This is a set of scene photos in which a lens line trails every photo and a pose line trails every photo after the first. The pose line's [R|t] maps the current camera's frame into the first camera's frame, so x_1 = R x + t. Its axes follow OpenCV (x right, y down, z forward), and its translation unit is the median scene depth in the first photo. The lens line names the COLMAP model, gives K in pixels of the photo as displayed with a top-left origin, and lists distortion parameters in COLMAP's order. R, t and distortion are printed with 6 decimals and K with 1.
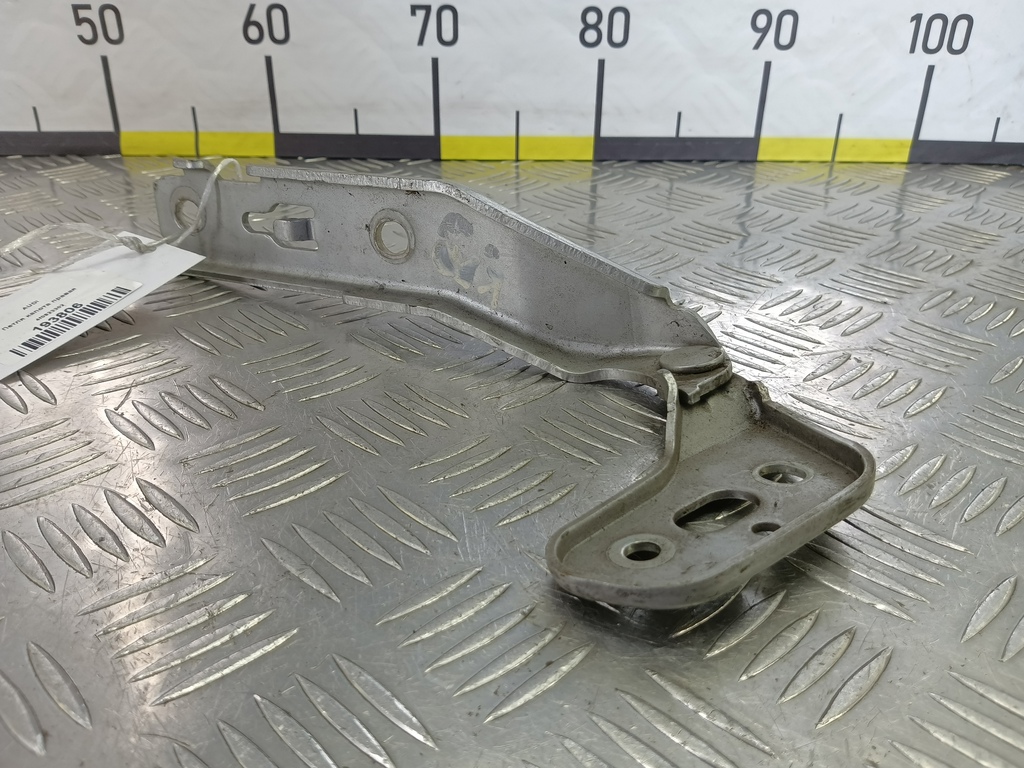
lens RADIAL K [[878.9, 0, 504.9], [0, 878.9, 386.6], [0, 0, 1]] dist [0.030259, -0.120265]
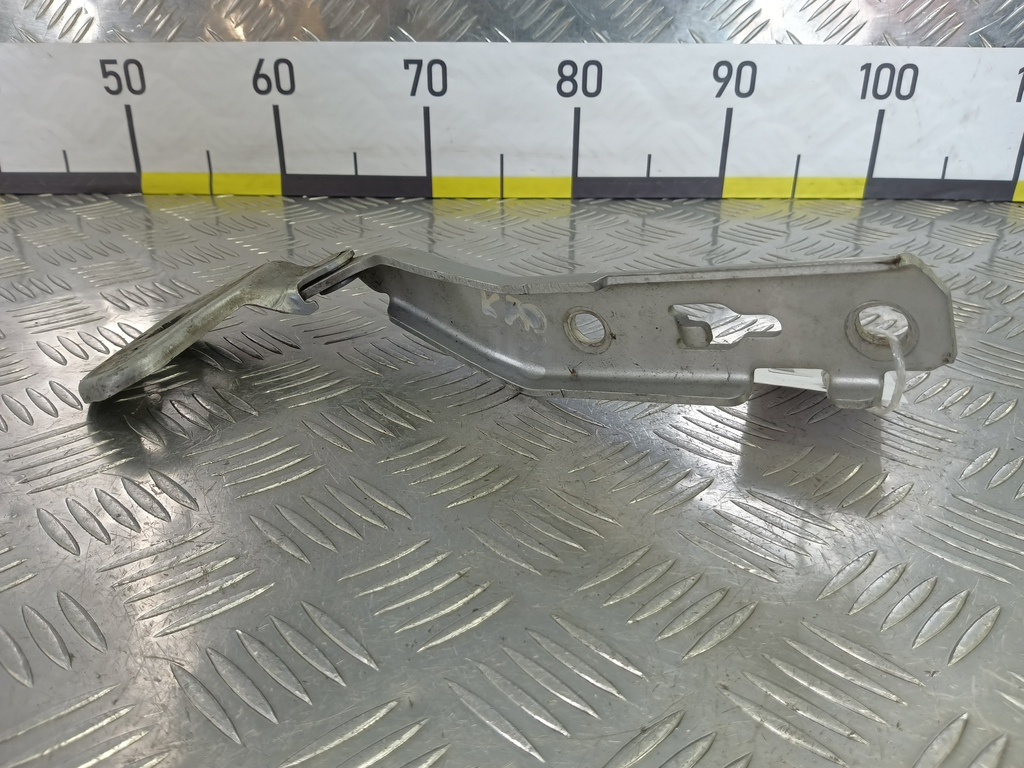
lens RADIAL K [[878.9, 0, 505.8], [0, 878.9, 388.0], [0, 0, 1]] dist [0.030259, -0.120265]
pose [[0.999819, 0.001658, -0.018950, 0.076790], [-0.002281, 0.999456, -0.032903, 0.027791], [0.018885, 0.032941, 0.999279, -0.163693]]
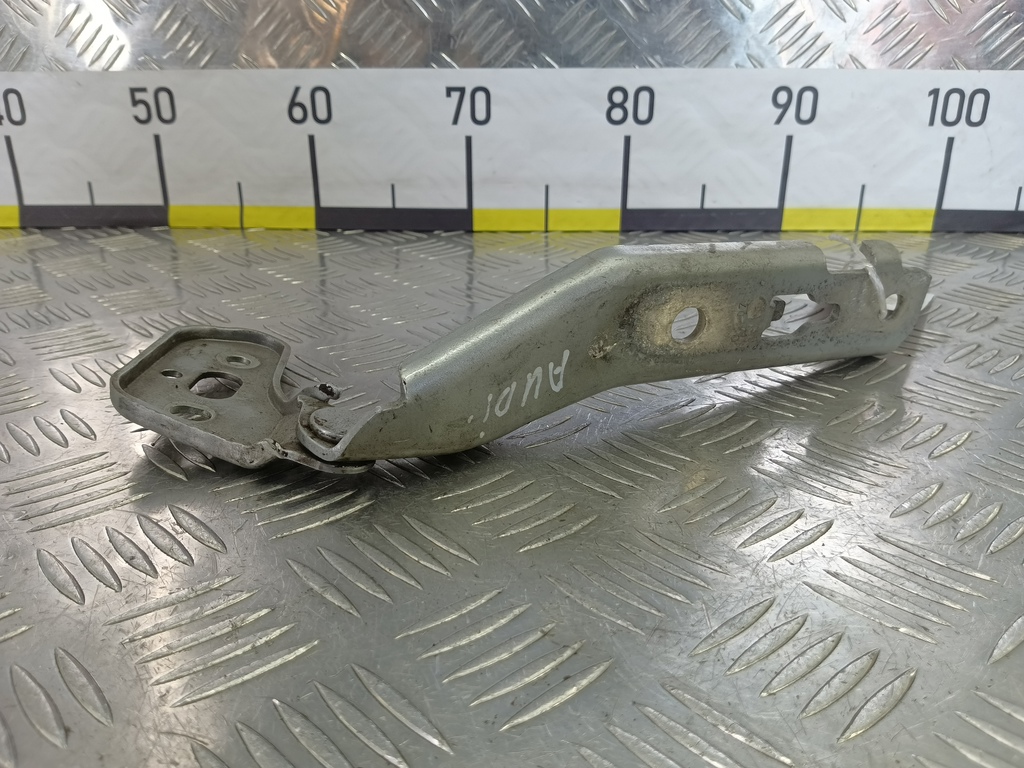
lens RADIAL K [[878.9, 0, 504.4], [0, 878.9, 381.7], [0, 0, 1]] dist [0.030259, -0.120265]
pose [[0.999181, 0.002897, -0.040371, 0.012363], [-0.007239, 0.994145, -0.107814, 0.058962], [0.039823, 0.108018, 0.993351, -0.019476]]
